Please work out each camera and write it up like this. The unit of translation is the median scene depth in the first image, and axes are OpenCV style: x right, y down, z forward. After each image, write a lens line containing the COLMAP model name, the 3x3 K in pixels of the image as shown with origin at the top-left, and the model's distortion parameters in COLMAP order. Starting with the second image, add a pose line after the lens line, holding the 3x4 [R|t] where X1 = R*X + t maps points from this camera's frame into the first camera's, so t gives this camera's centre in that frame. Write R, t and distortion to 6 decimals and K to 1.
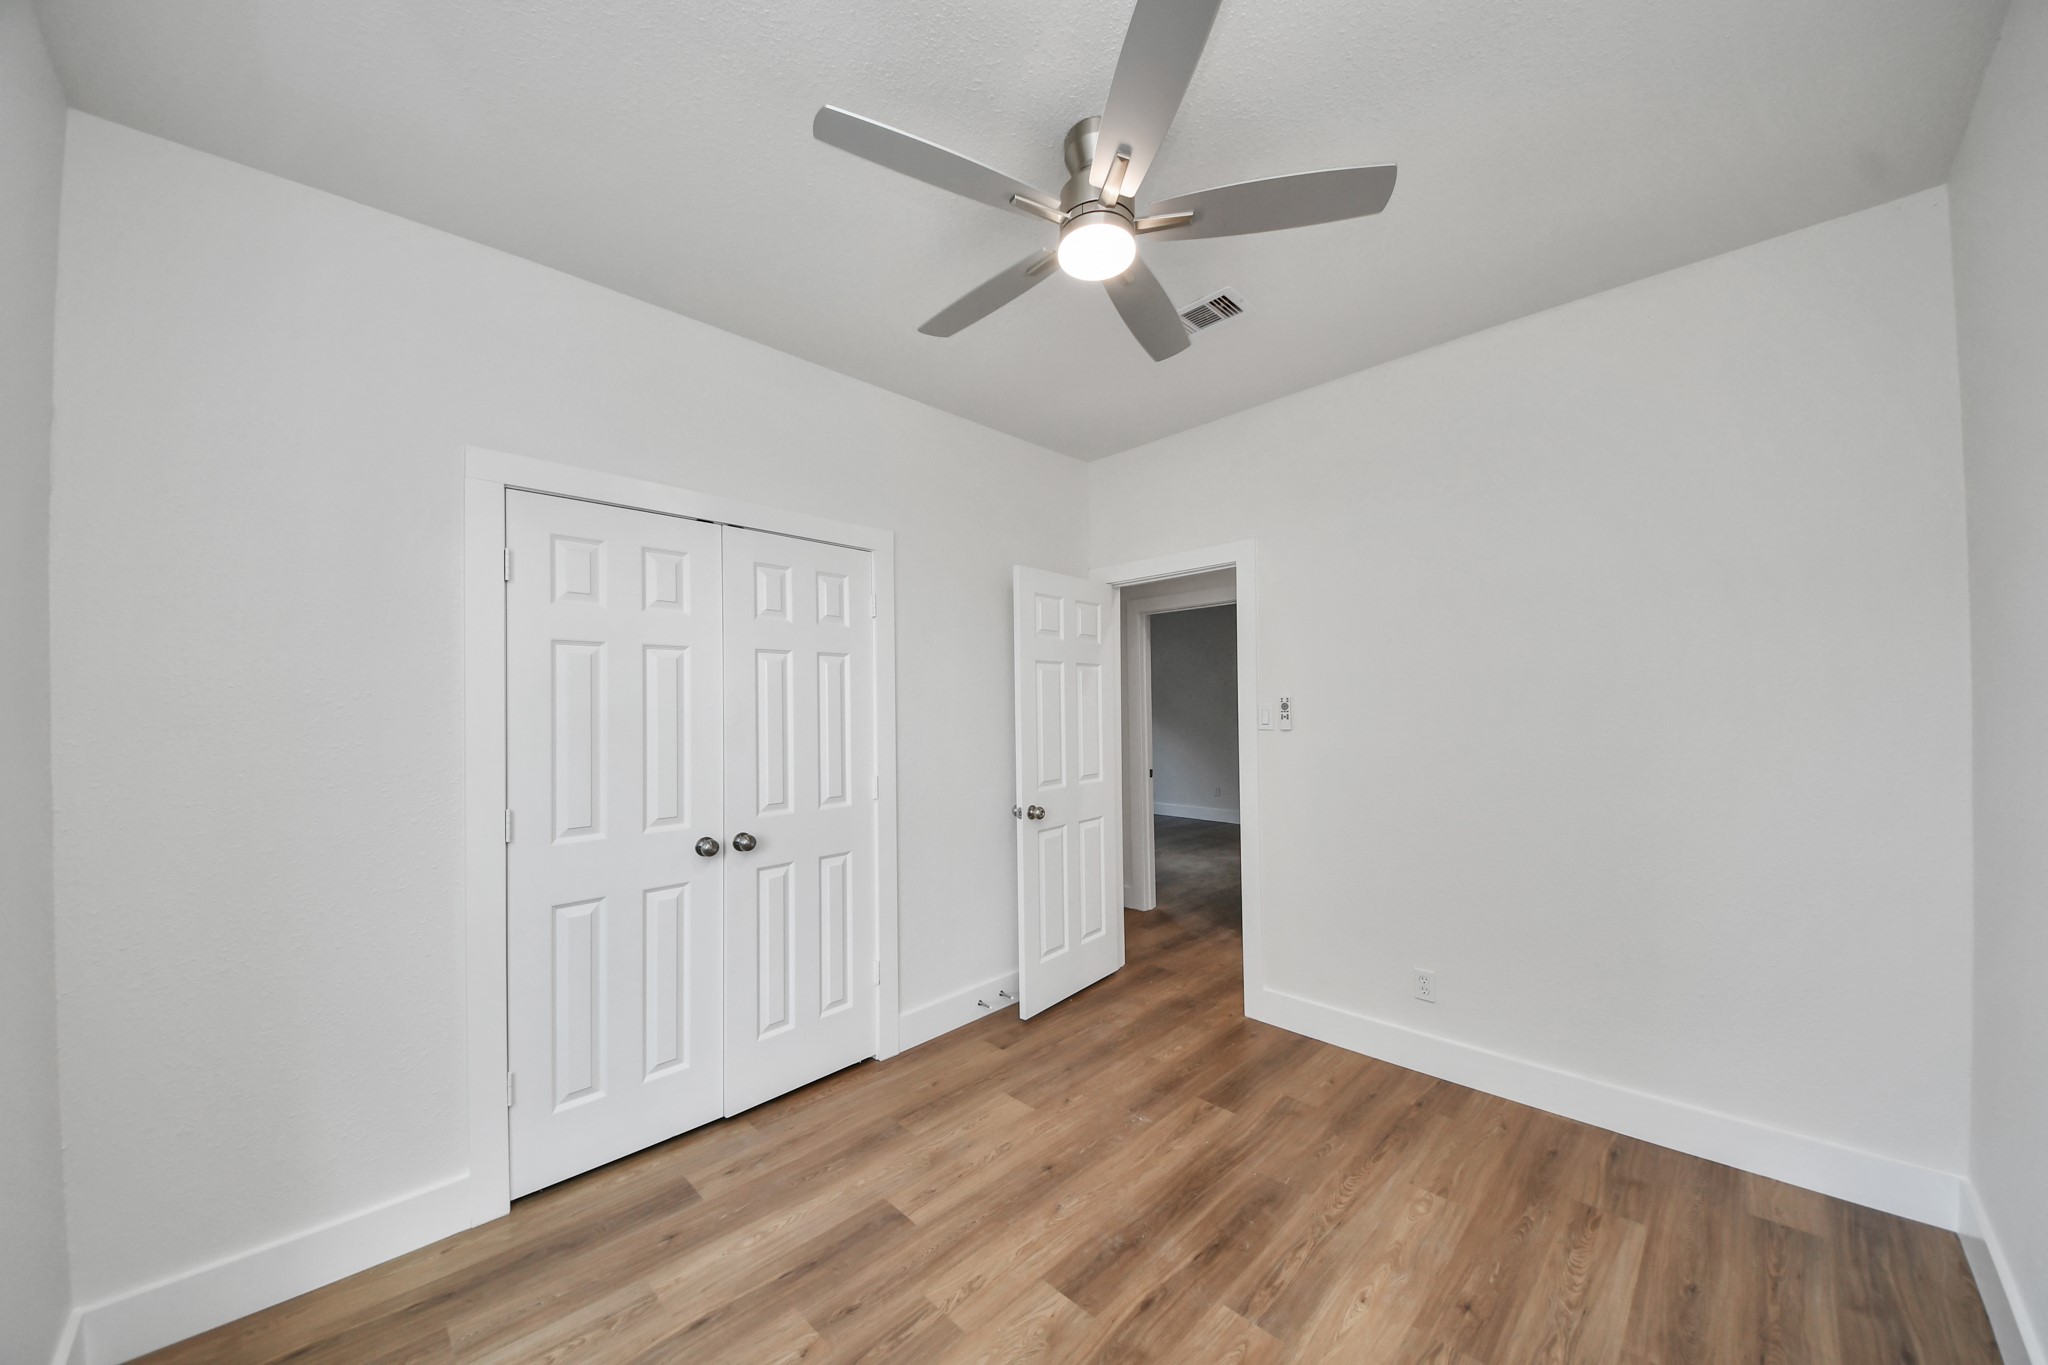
lens RADIAL K [[736.2, 0, 1015.0], [0, 736.2, 696.5], [0, 0, 1]] dist [-0.001379, -0.000141]
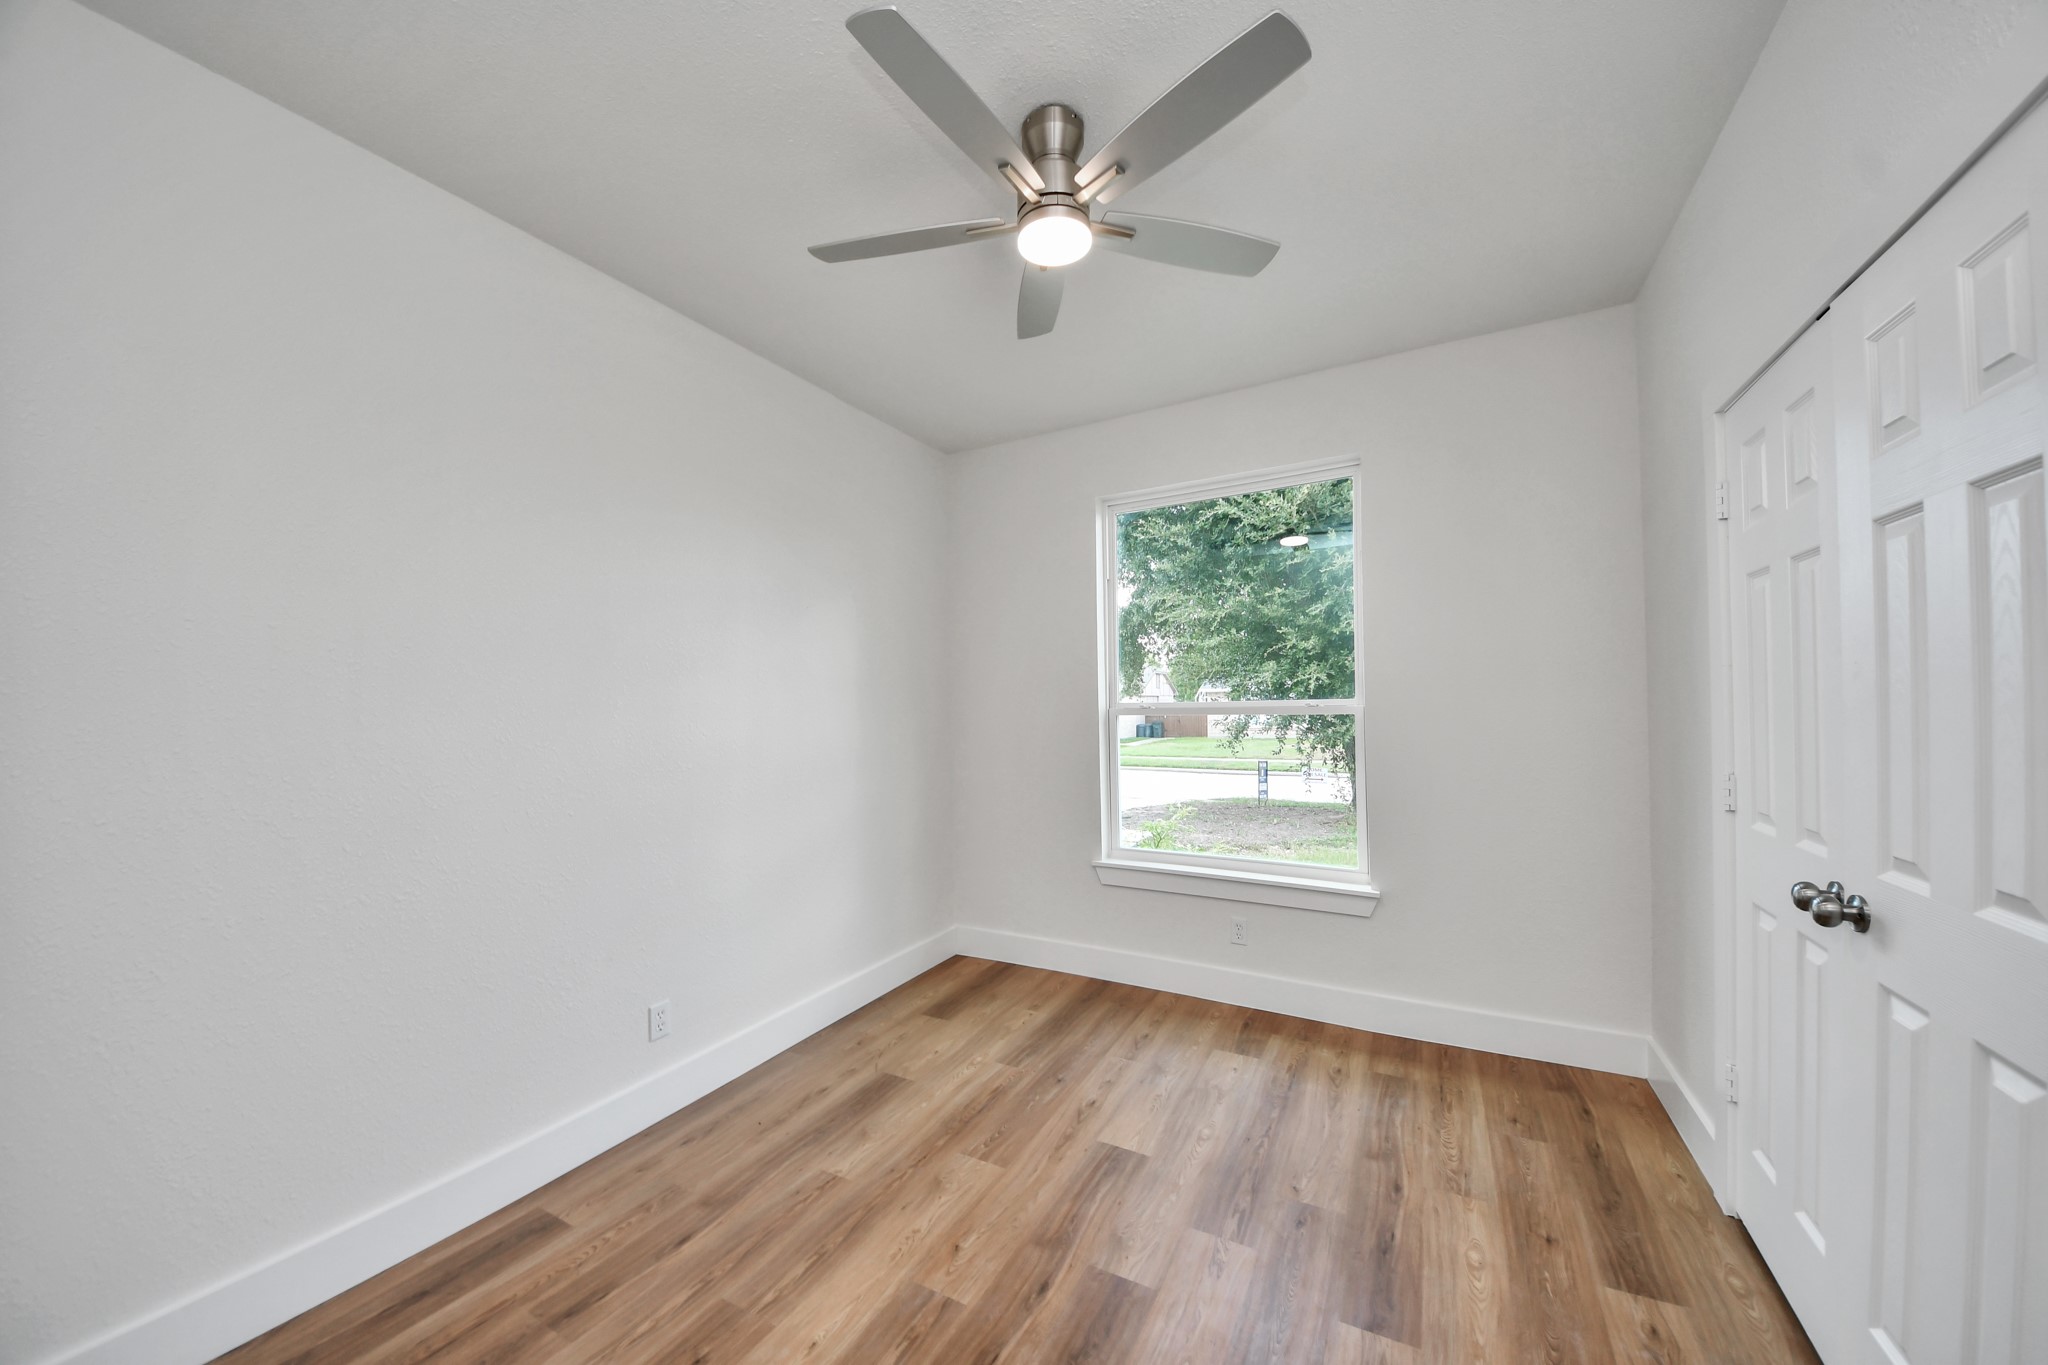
lens RADIAL K [[736.2, 0, 1015.0], [0, 736.2, 696.5], [0, 0, 1]] dist [-0.001379, -0.000141]
pose [[-0.957478, 0.022763, -0.287608, 0.467544], [0.031174, 0.999209, -0.024699, 0.064822], [0.286818, -0.032614, -0.957430, 1.907296]]
